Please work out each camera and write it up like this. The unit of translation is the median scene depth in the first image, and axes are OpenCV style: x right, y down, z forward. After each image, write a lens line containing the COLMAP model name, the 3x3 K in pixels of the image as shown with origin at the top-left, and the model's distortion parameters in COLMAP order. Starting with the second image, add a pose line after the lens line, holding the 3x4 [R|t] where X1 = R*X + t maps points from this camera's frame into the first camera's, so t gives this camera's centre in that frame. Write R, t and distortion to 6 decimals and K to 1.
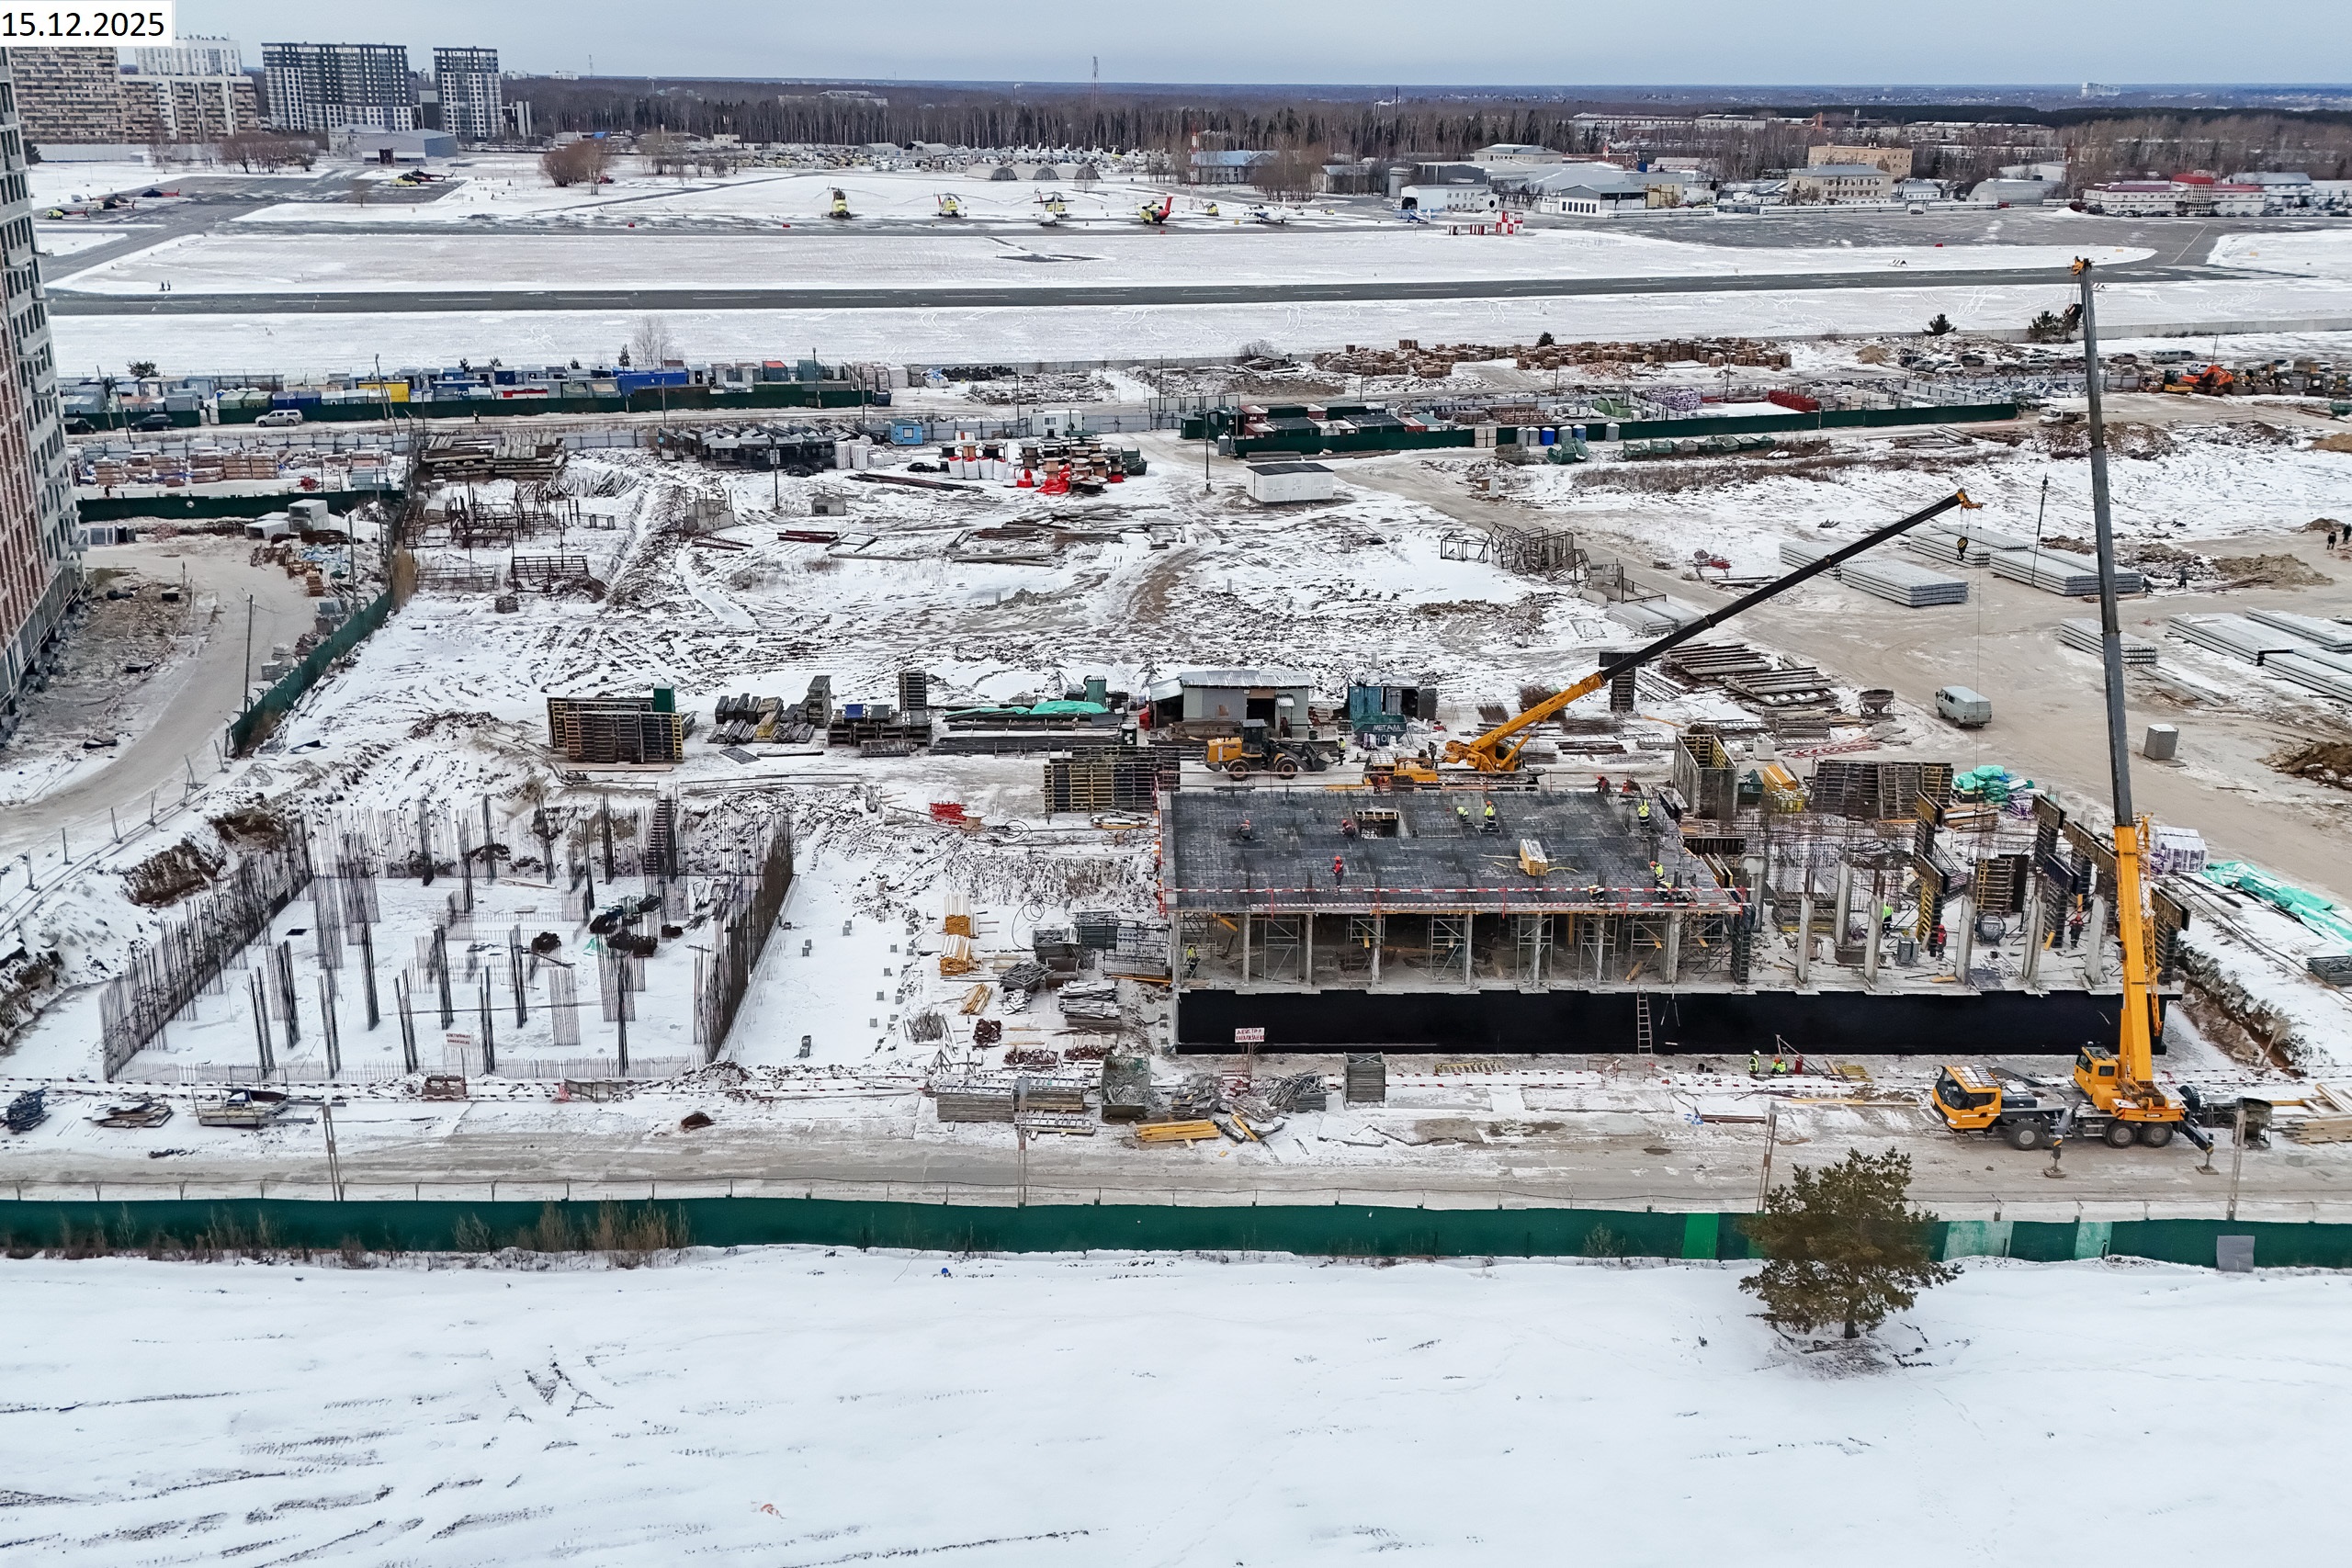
lens RADIAL K [[2357.4, 0, 1188.3], [0, 2357.4, 768.7], [0, 0, 1]] dist [0.050228, 0.000000]
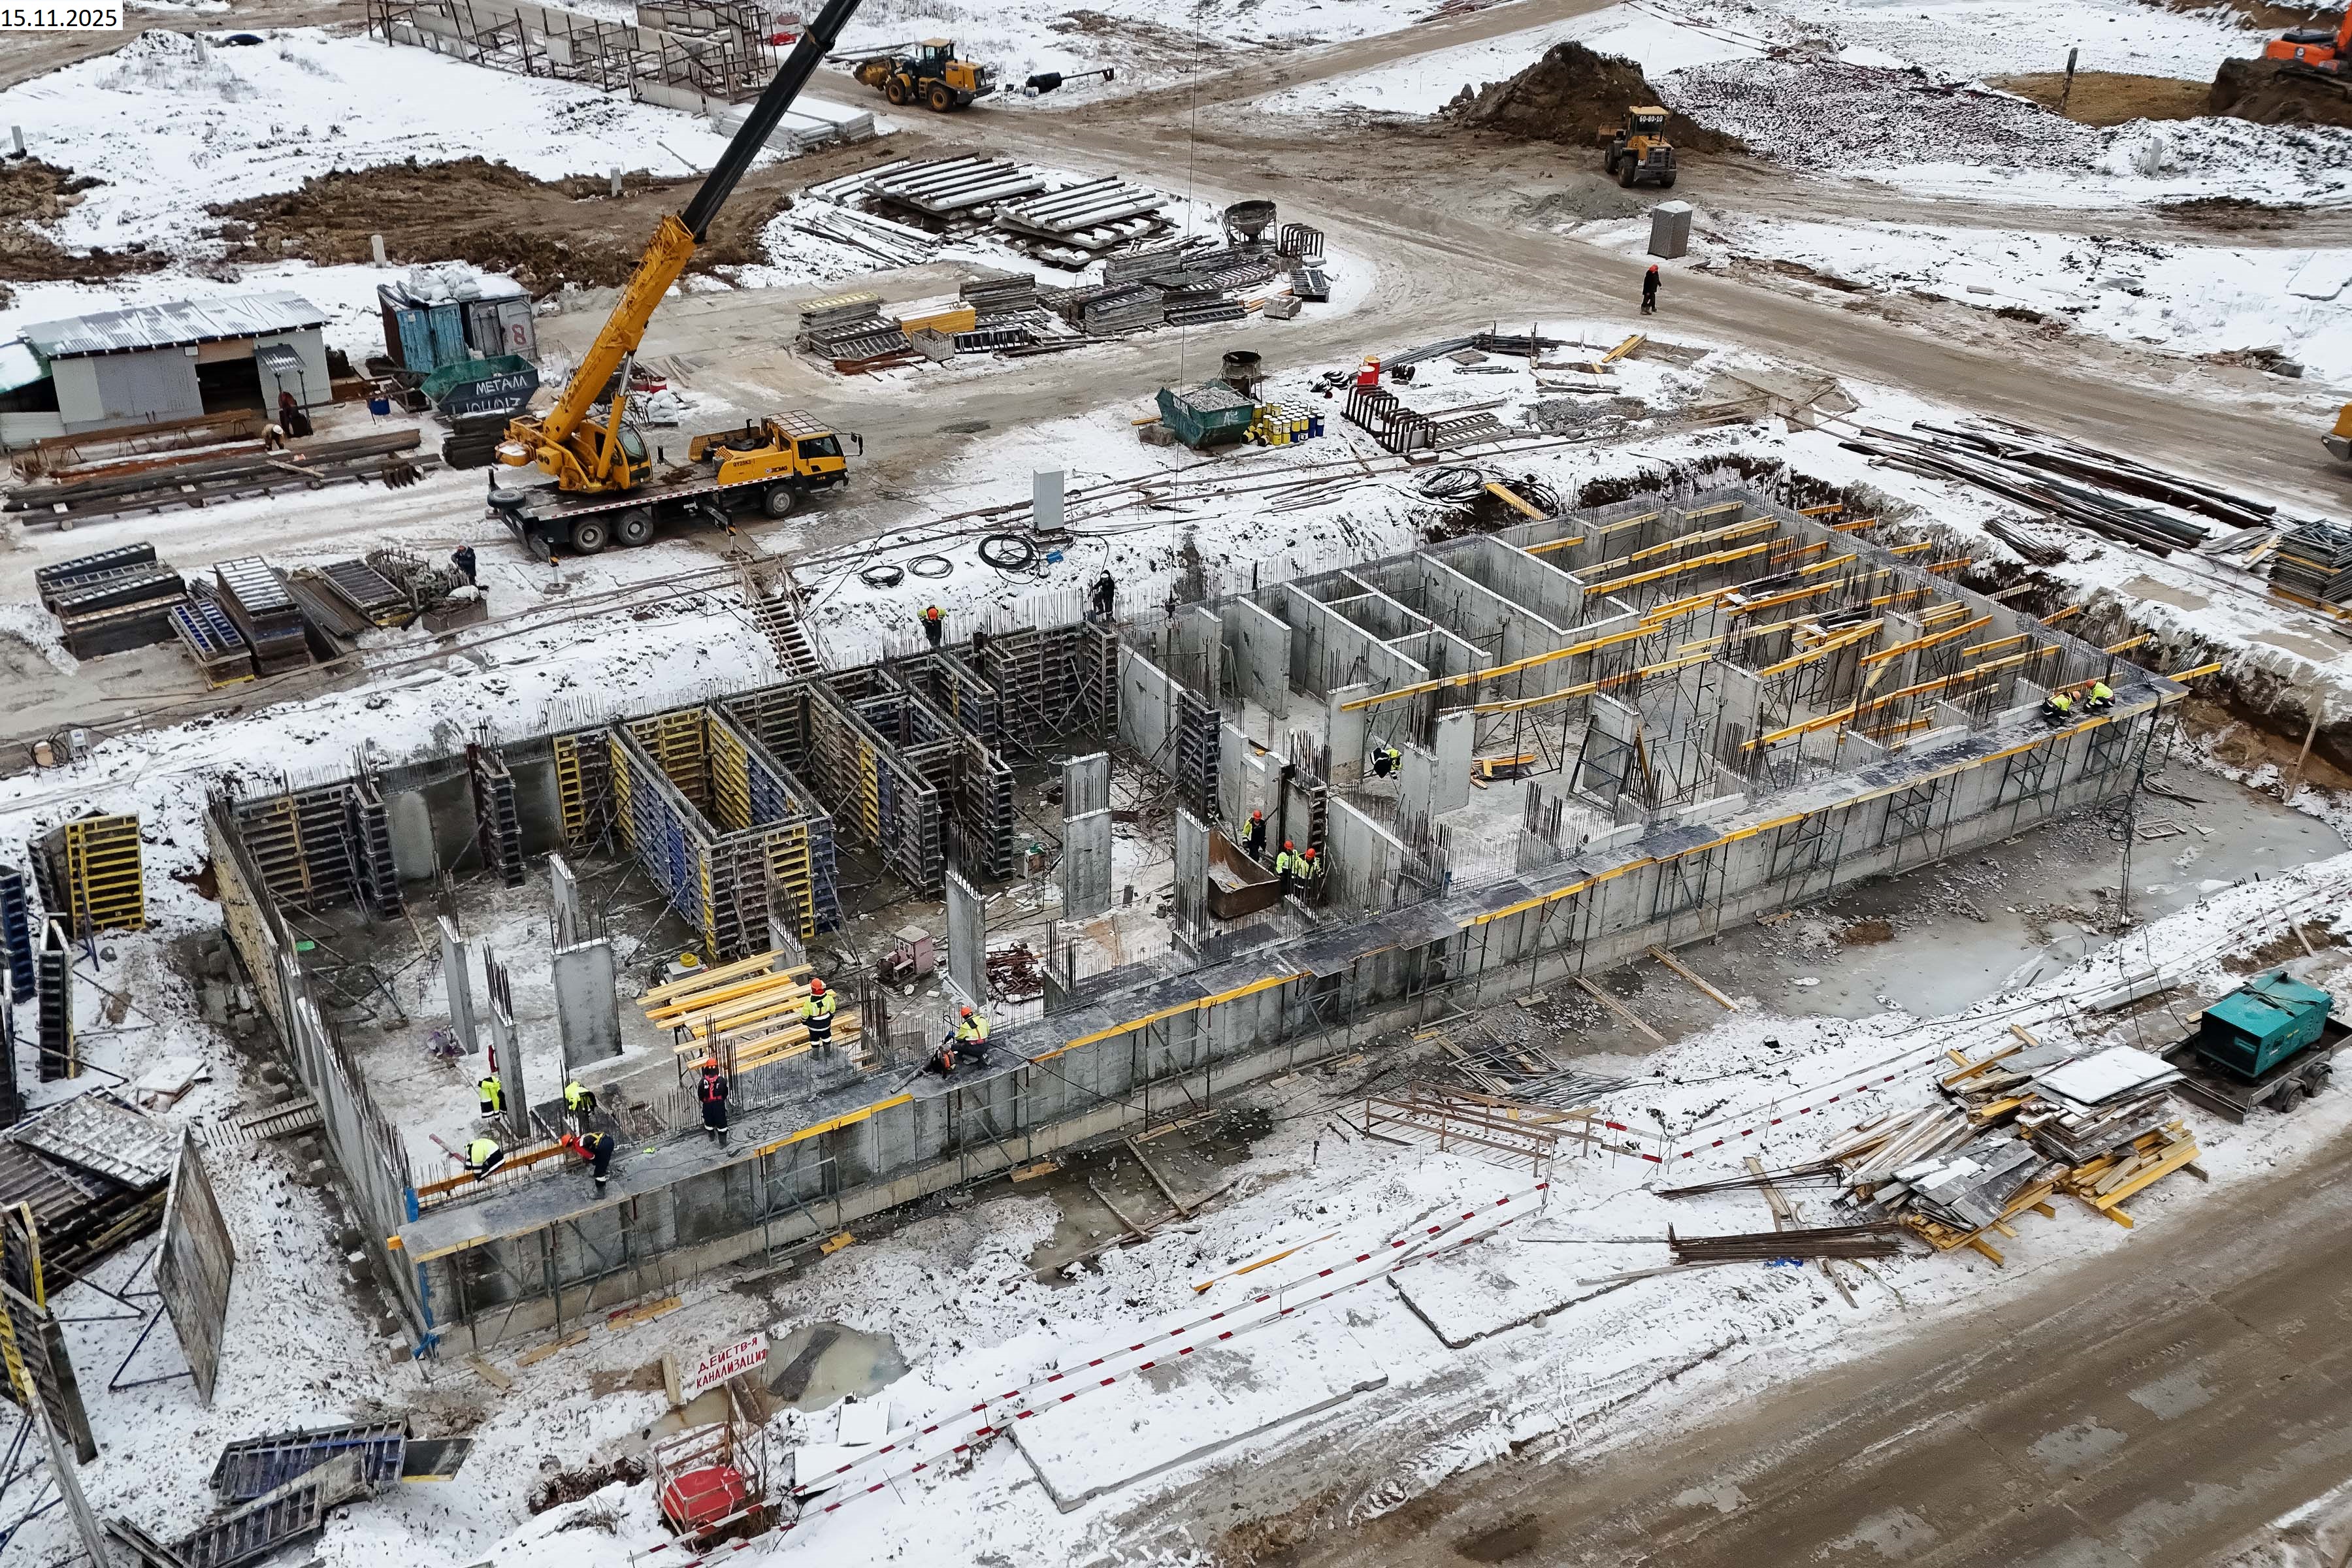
lens RADIAL K [[2357.7, 0, 1196.1], [0, 2357.7, 834.9], [0, 0, 1]] dist [0.050228, 0.000000]
pose [[0.865351, -0.235047, 0.442629, -0.035748], [0.128897, 0.957869, 0.256656, -0.035007], [-0.484307, -0.165044, 0.859190, 0.435121]]
